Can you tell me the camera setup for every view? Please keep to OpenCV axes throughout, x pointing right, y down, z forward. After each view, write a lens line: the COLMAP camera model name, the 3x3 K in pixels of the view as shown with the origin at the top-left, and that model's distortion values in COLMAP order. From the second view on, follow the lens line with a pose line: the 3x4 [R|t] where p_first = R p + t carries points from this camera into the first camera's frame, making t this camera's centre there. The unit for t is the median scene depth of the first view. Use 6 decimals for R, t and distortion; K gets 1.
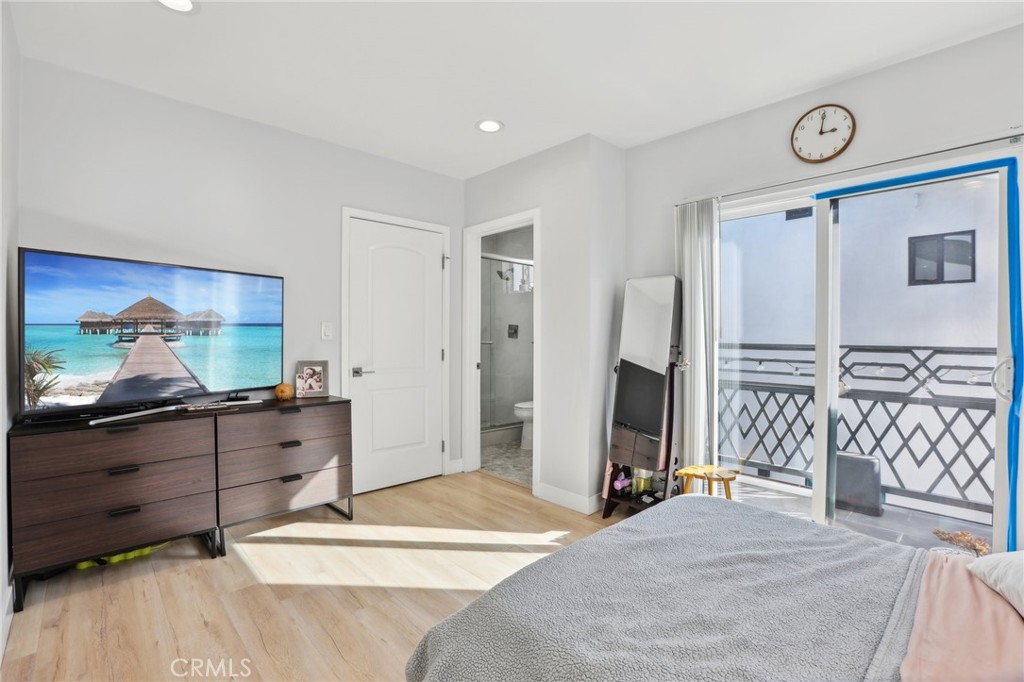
lens RADIAL K [[472.8, 0, 512.0], [0, 472.8, 341.0], [0, 0, 1]] dist [-0.001252, 0.000009]
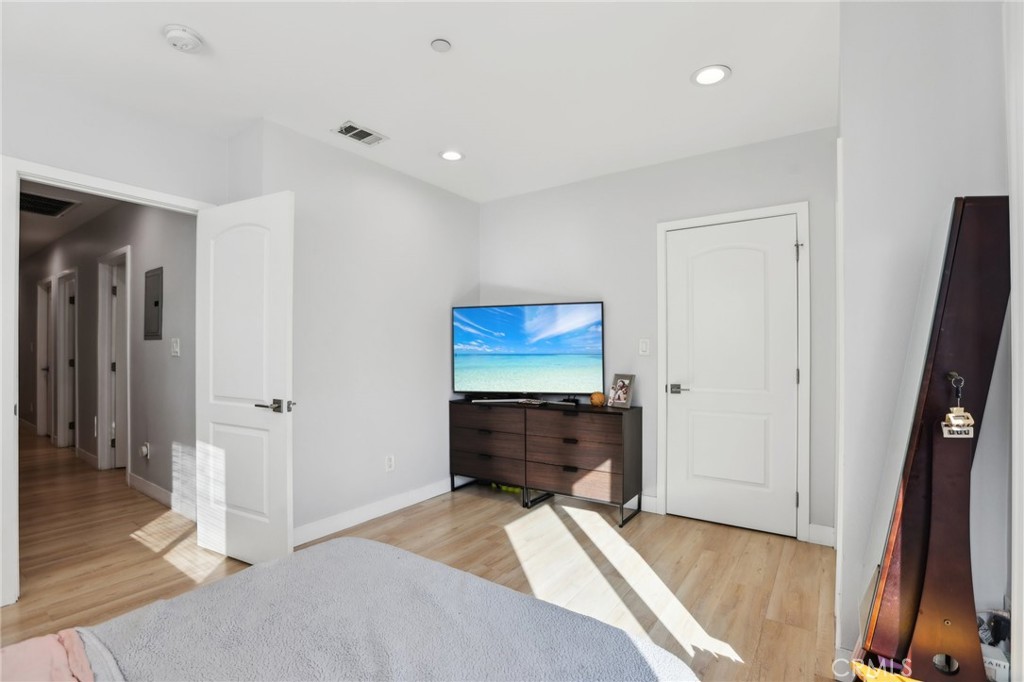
lens RADIAL K [[476.7, 0, 511.3], [0, 476.7, 351.1], [0, 0, 1]] dist [-0.032536, -0.000044]
pose [[0.215204, -0.007129, -0.976543, 0.641010], [-0.007910, 0.999928, -0.009043, 0.000162], [0.976537, 0.009670, 0.215132, 0.542215]]
